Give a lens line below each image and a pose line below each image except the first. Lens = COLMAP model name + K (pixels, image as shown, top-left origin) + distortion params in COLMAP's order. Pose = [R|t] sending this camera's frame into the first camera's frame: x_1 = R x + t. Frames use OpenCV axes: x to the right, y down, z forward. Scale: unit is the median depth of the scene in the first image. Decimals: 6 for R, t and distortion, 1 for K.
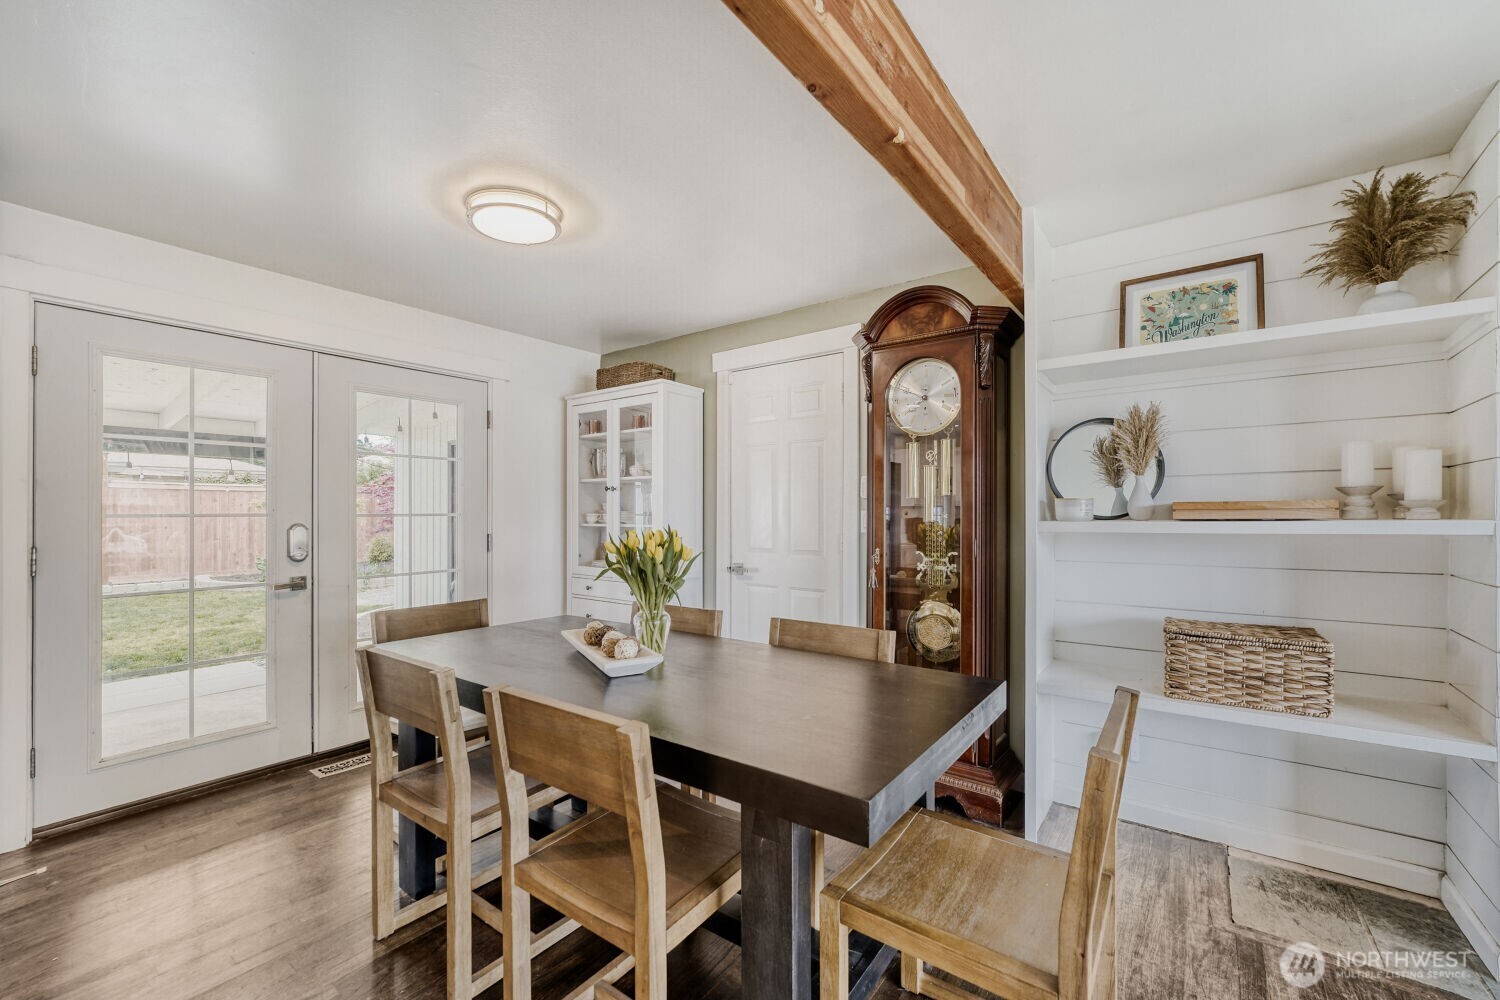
lens RADIAL K [[604.6, 0, 745.6], [0, 604.6, 512.1], [0, 0, 1]] dist [-0.028715, 0.010346]
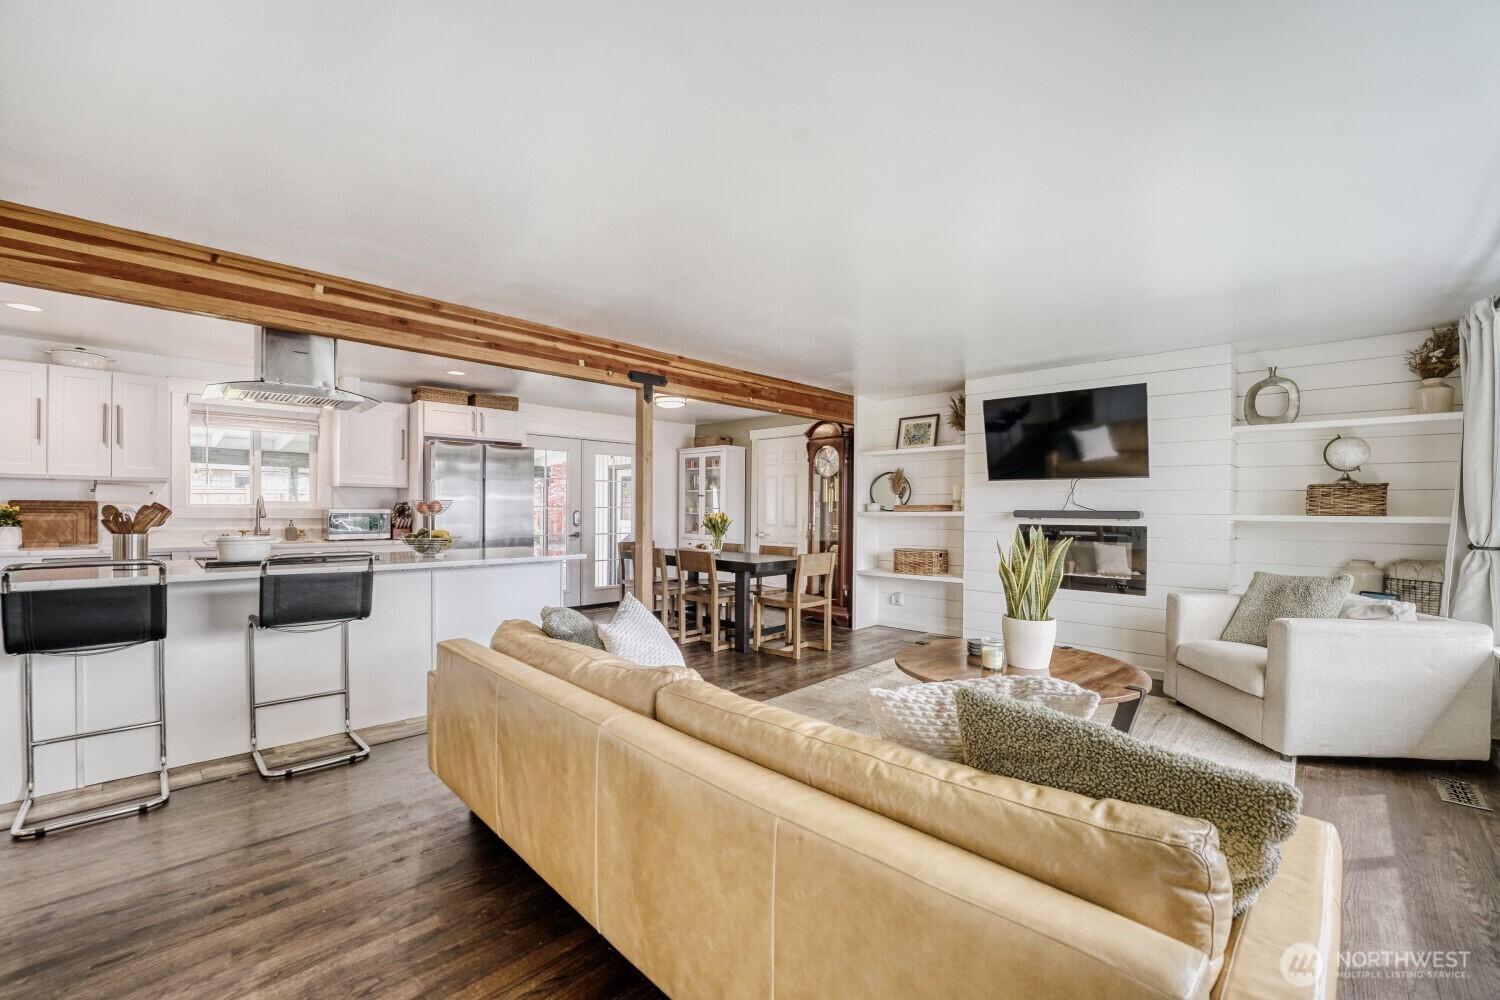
lens RADIAL K [[613.0, 0, 754.0], [0, 613.0, 512.0], [0, 0, 1]] dist [-0.037072, 0.006613]
pose [[0.993424, 0.008334, -0.114190, 0.324793], [-0.007543, 0.999944, 0.007357, 0.000850], [0.114245, -0.006447, 0.993432, -1.751577]]
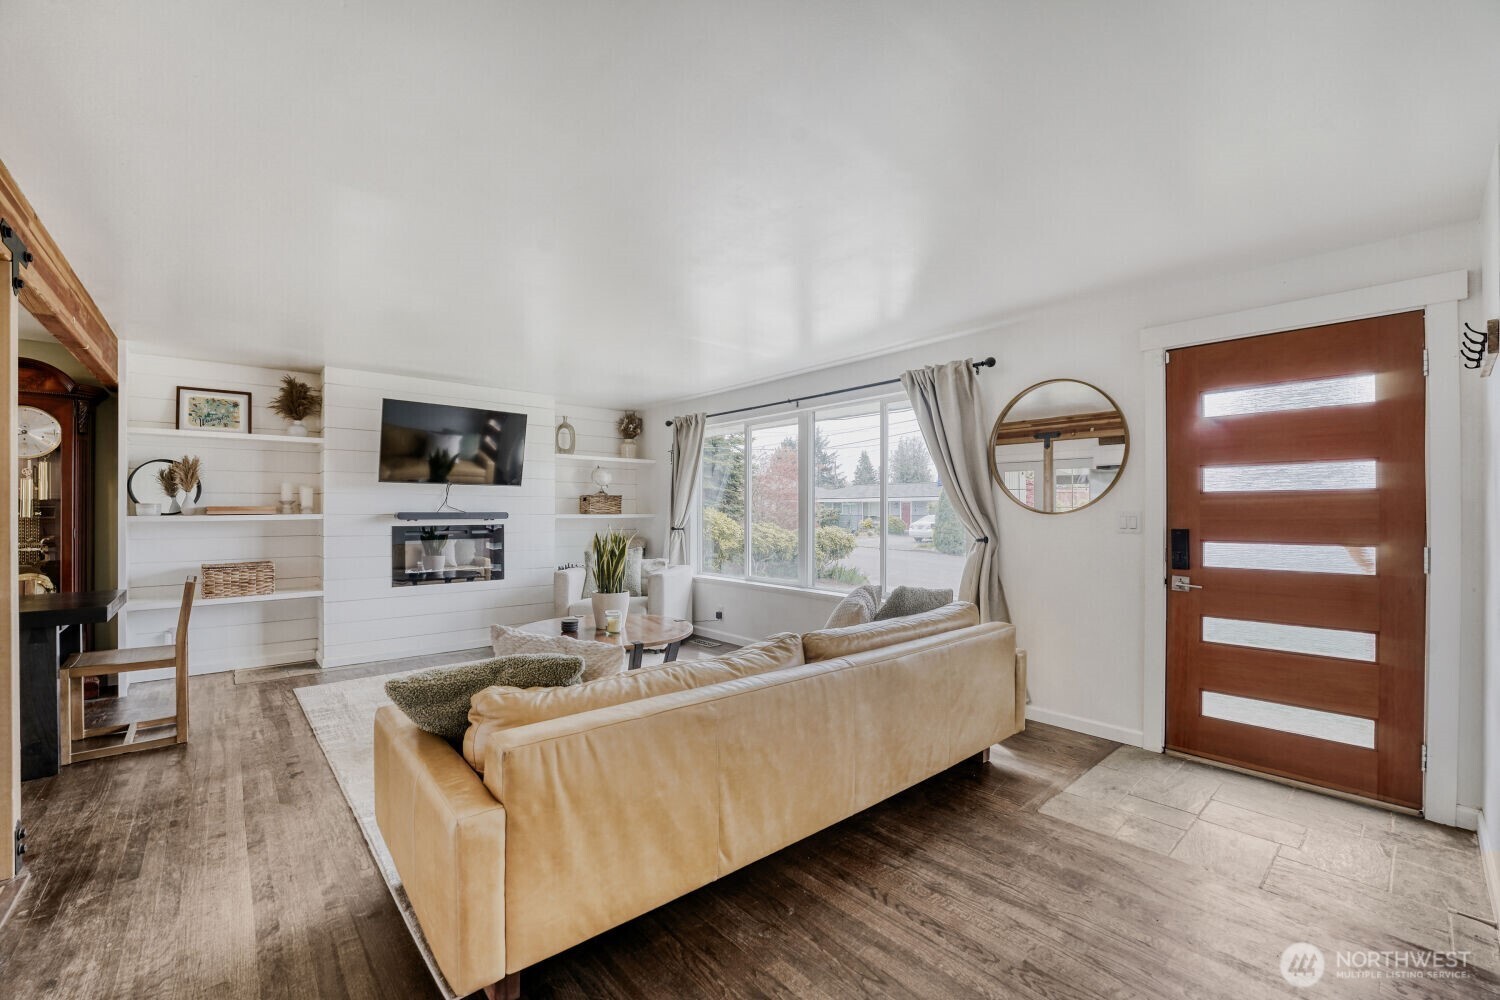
lens RADIAL K [[613.0, 0, 754.0], [0, 613.0, 512.0], [0, 0, 1]] dist [-0.037072, 0.006613]
pose [[0.195242, 0.001147, 0.980754, -0.859967], [-0.002093, 0.999998, -0.000753, 0.000664], [-0.980753, -0.001906, 0.195244, -1.155413]]
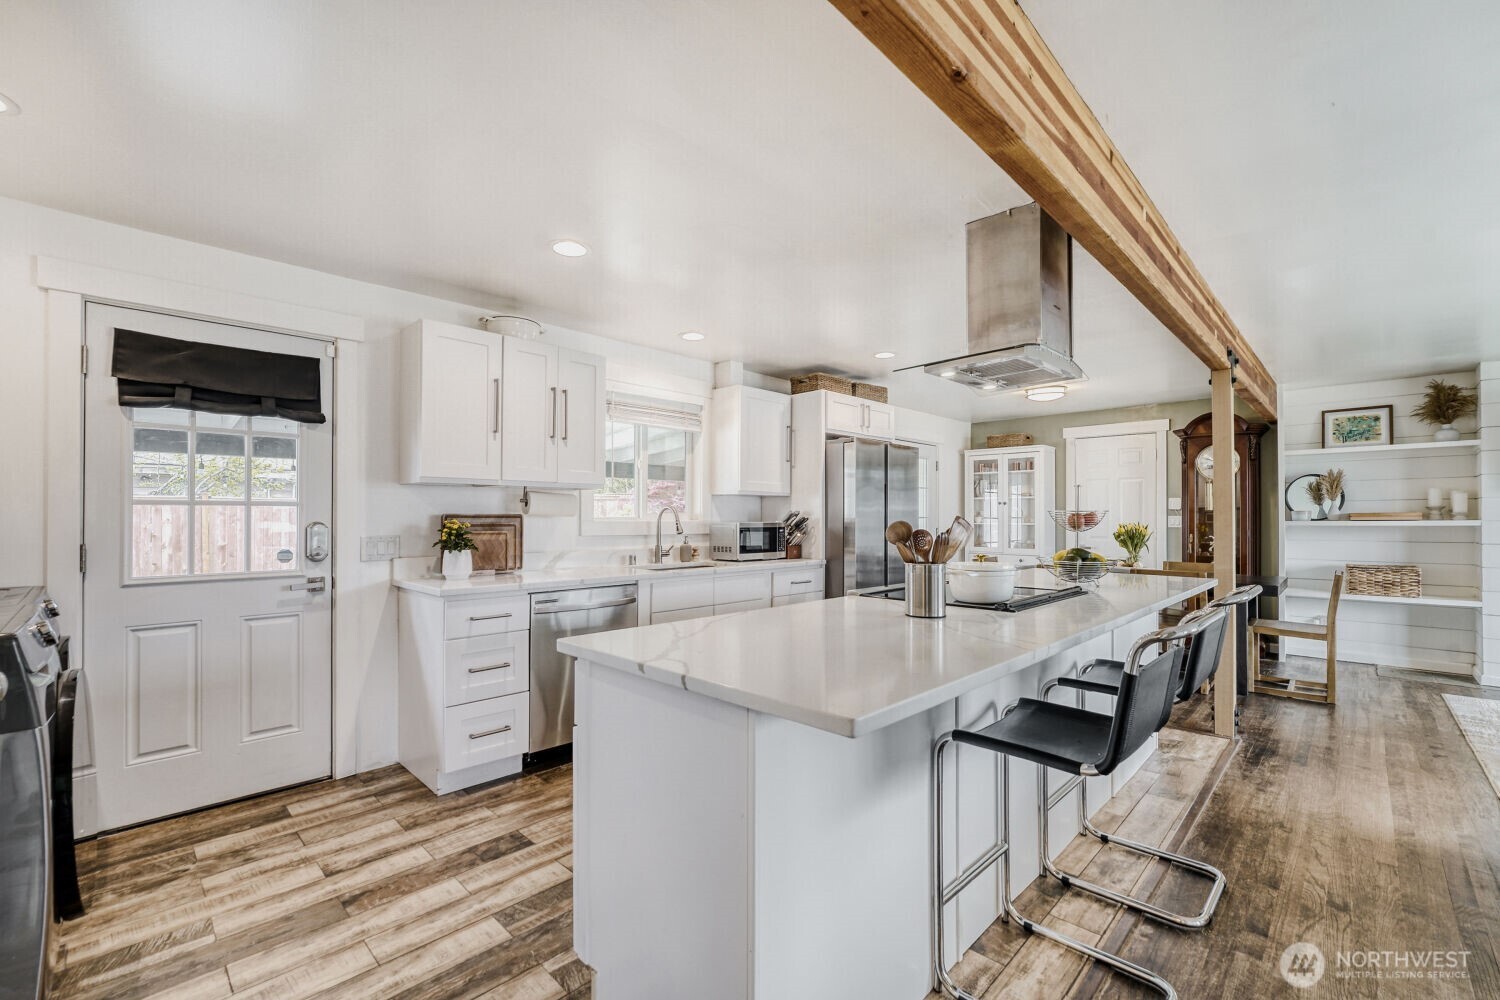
lens RADIAL K [[638.8, 0, 745.8], [0, 638.8, 510.4], [0, 0, 1]] dist [-0.024830, 0.007517]
pose [[0.991985, 0.000126, -0.126358, -1.215881], [-0.001226, 0.999962, -0.008628, -0.001642], [0.126352, 0.008713, 0.991947, -1.601678]]
